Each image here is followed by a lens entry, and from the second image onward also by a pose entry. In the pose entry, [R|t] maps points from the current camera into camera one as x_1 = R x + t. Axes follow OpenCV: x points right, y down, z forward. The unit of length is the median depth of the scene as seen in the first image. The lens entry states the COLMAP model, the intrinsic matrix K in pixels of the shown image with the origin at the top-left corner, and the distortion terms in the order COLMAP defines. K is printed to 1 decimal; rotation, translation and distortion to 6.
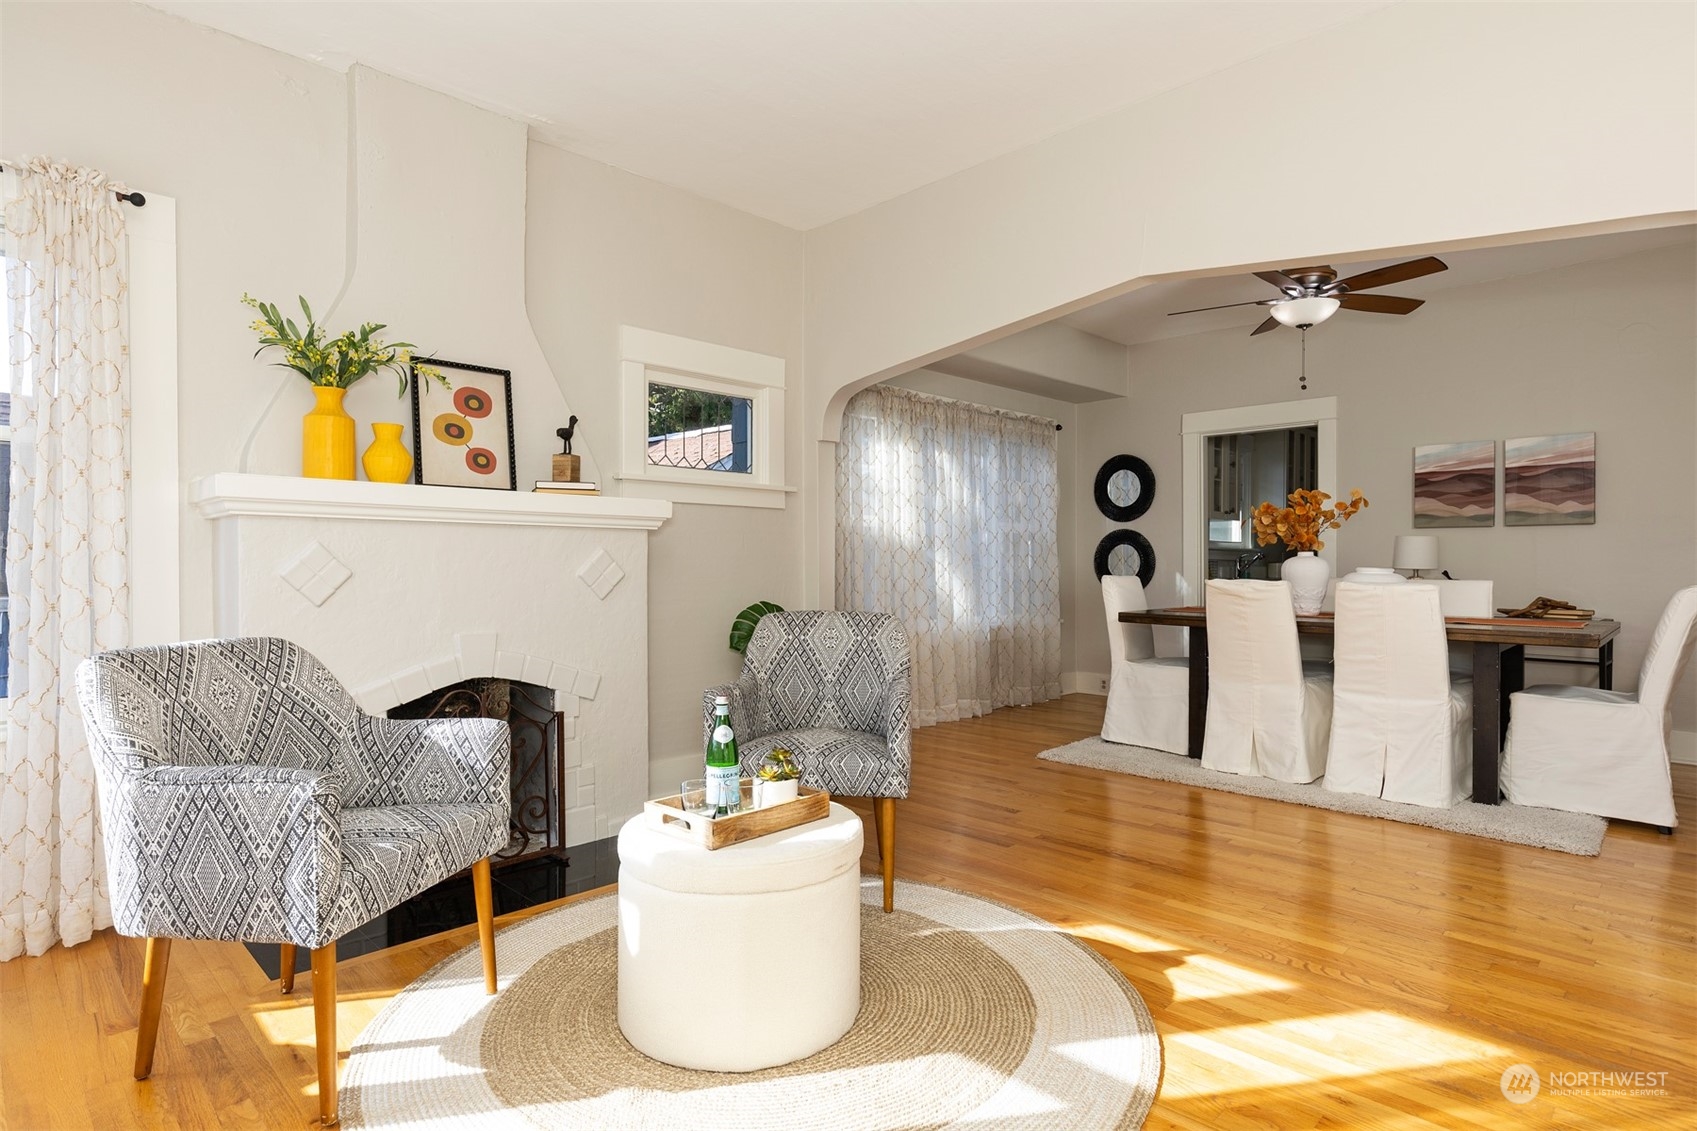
lens RADIAL K [[902.0, 0, 861.0], [0, 902.0, 565.4], [0, 0, 1]] dist [-0.004619, 0.003008]
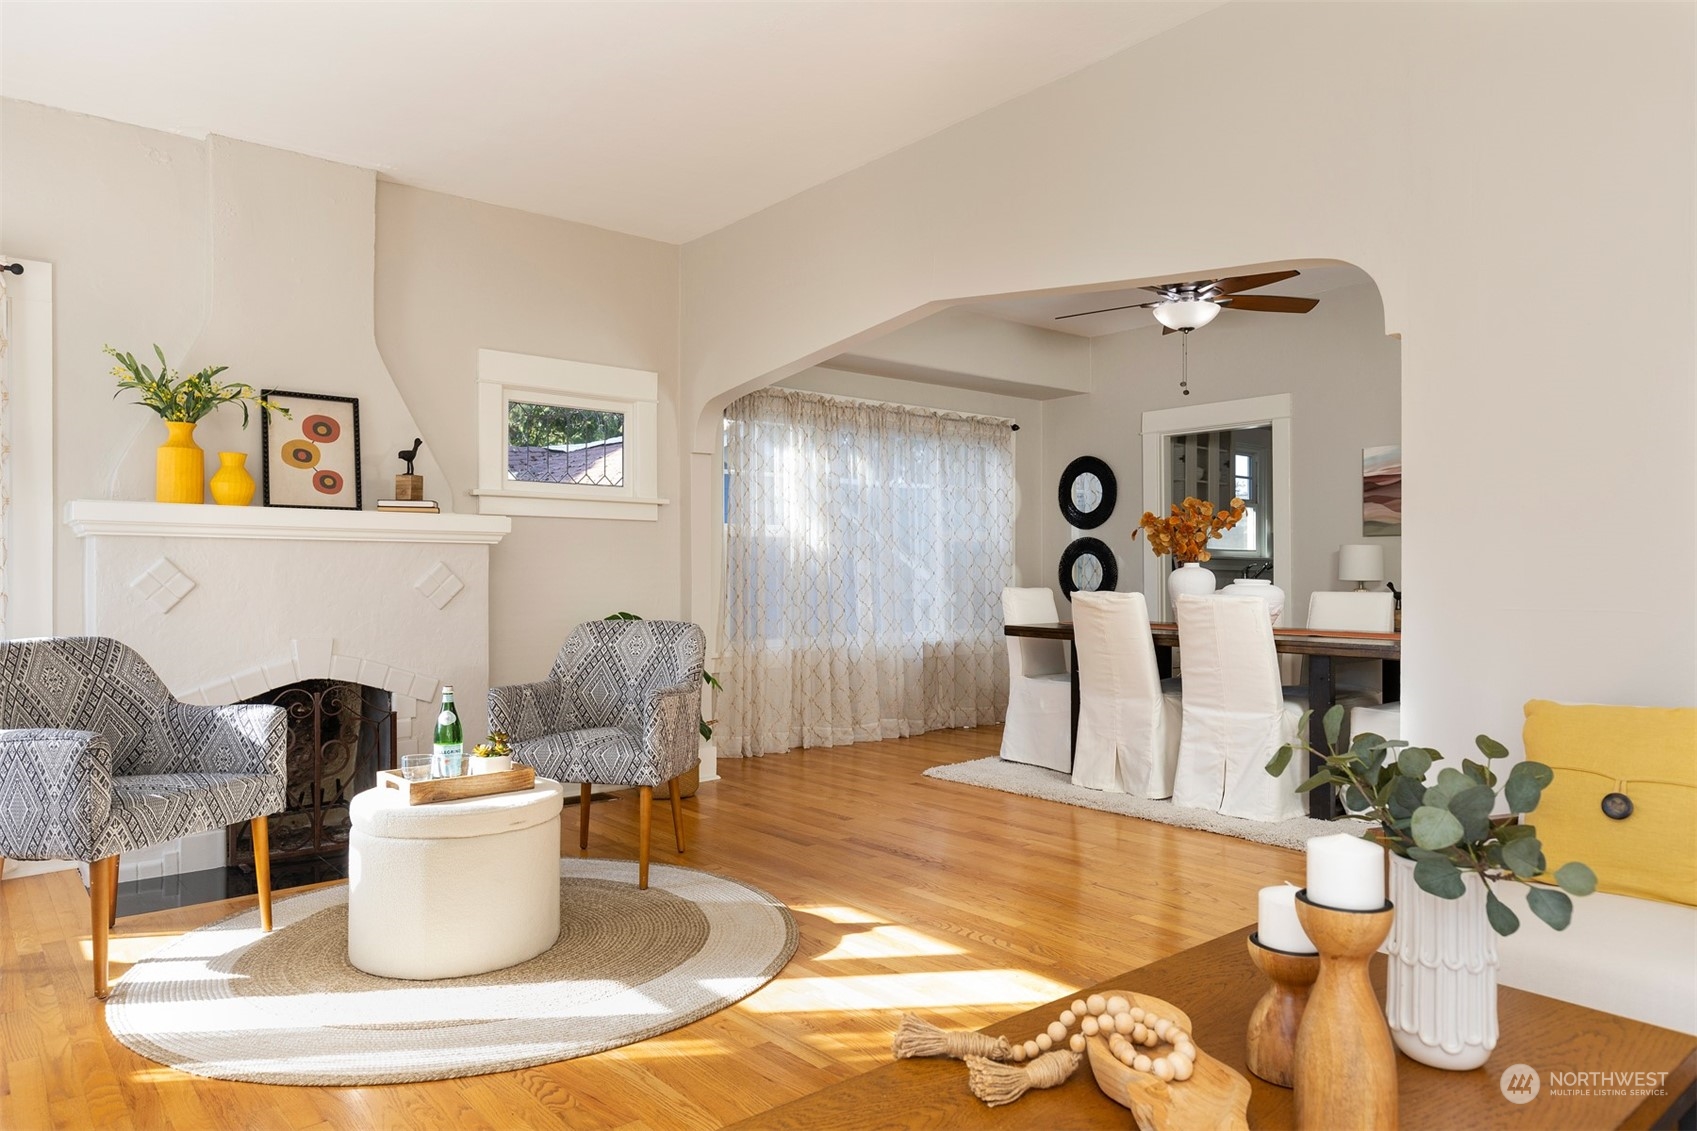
lens RADIAL K [[1088.7, 0, 864.5], [0, 1088.7, 562.9], [0, 0, 1]] dist [-0.000178, 0.002957]
pose [[0.996495, -0.001672, -0.083632, 0.343416], [0.000639, 0.999923, -0.012374, -0.001110], [0.083646, 0.012278, 0.996420, -0.265986]]
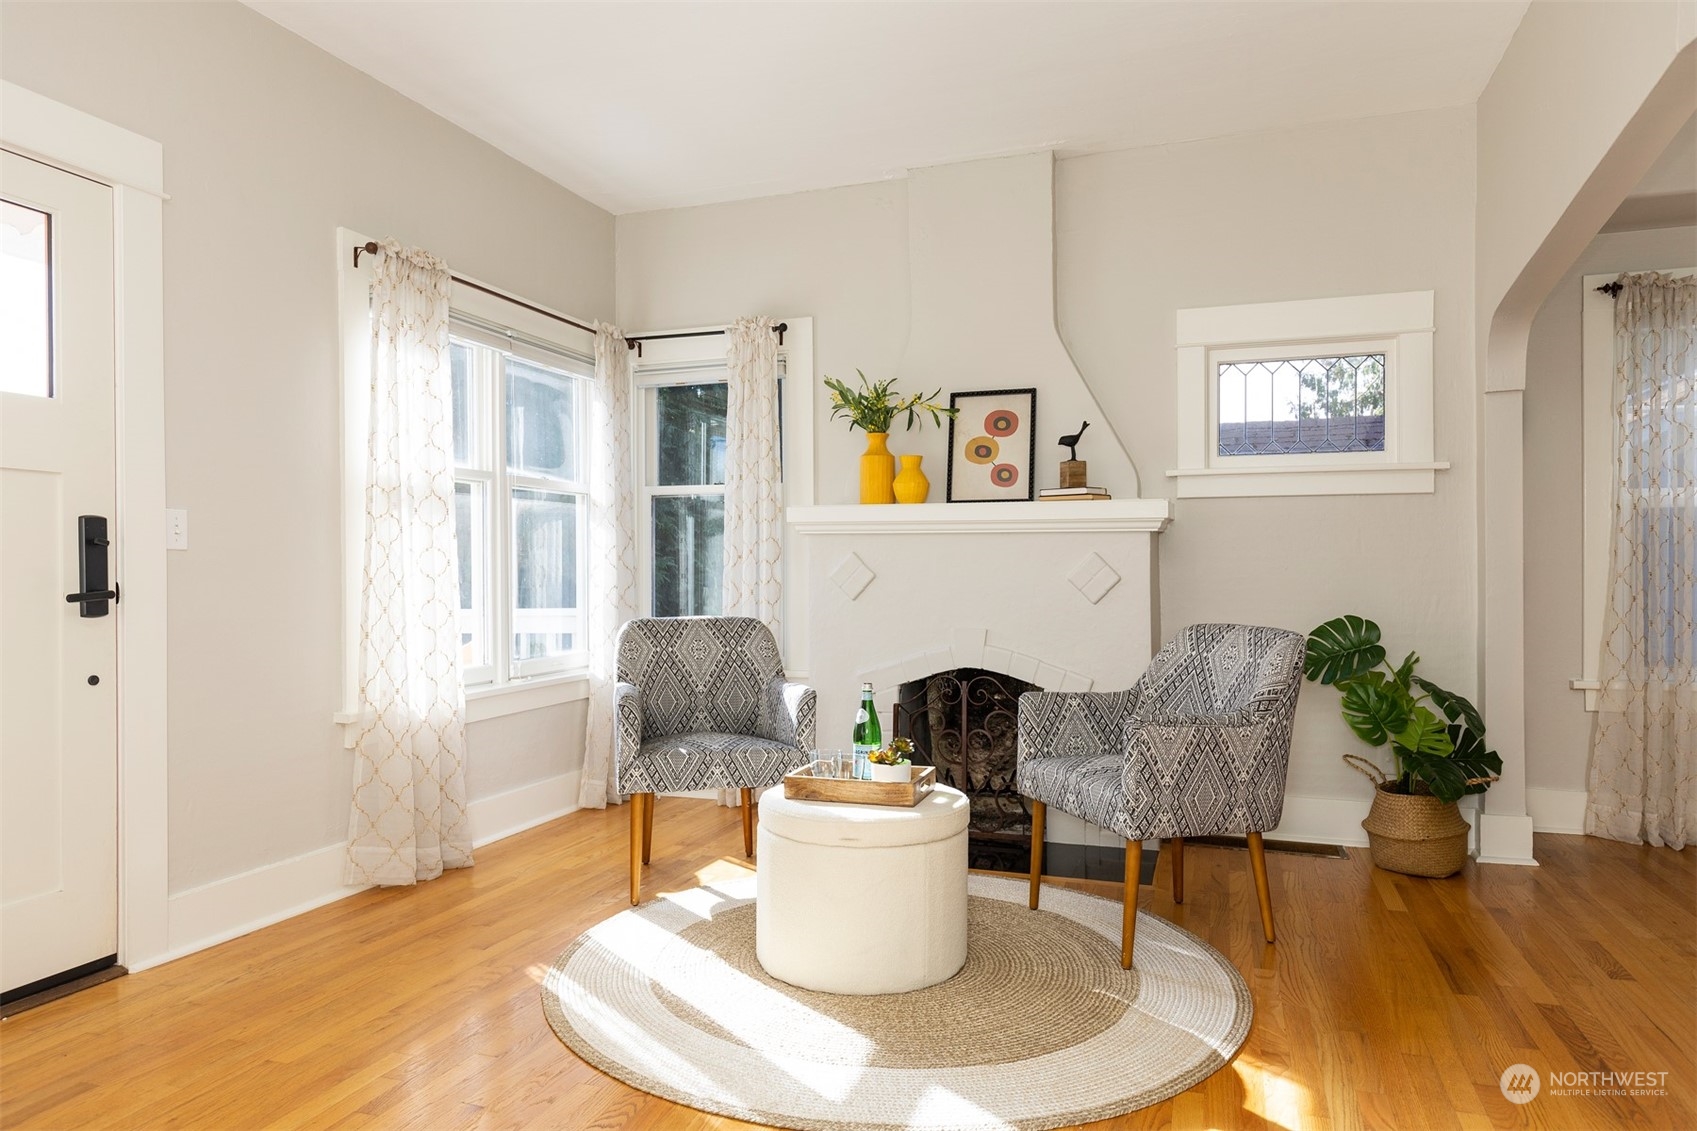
lens RADIAL K [[1088.7, 0, 836.6], [0, 1088.7, 566.5], [0, 0, 1]] dist [-0.000178, 0.002957]
pose [[0.422262, -0.002481, -0.906471, 0.715310], [-0.000079, 0.999996, -0.002774, 0.000025], [0.906474, 0.001243, 0.422260, 0.251113]]
